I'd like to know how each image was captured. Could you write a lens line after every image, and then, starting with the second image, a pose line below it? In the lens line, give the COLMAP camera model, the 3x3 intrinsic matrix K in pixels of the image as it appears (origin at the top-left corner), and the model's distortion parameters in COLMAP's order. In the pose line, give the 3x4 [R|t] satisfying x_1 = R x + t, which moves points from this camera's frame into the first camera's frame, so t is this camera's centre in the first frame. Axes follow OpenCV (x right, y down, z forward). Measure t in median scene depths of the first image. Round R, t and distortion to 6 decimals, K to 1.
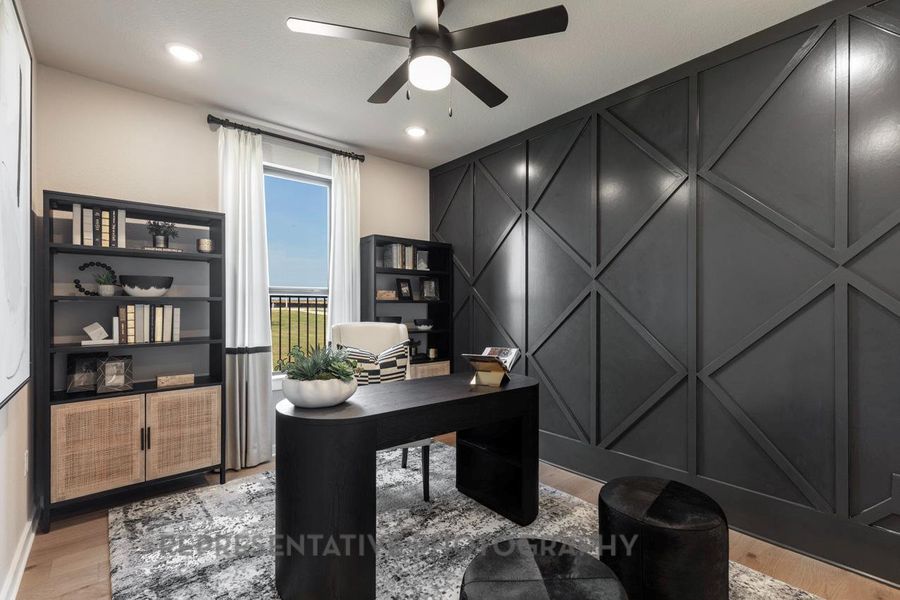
lens RADIAL K [[415.0, 0, 451.4], [0, 415.0, 306.1], [0, 0, 1]] dist [0.003567, 0.000028]
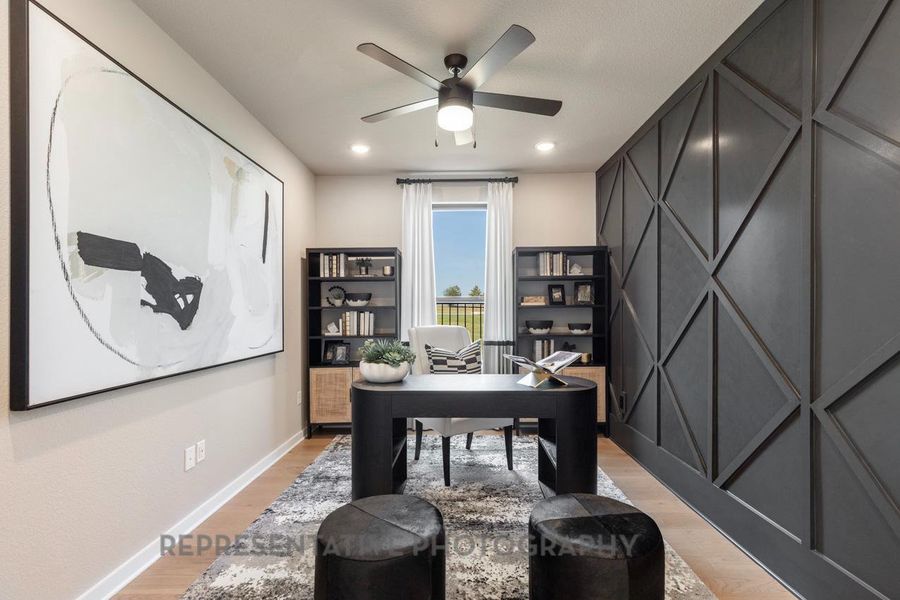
lens RADIAL K [[403.2, 0, 449.1], [0, 403.2, 311.9], [0, 0, 1]] dist [0.000607, 0.000201]
pose [[0.751924, -0.005628, -0.659226, 0.530061], [0.007339, 0.999973, -0.000166, 0.001627], [0.659209, -0.004713, 0.751945, 0.080064]]
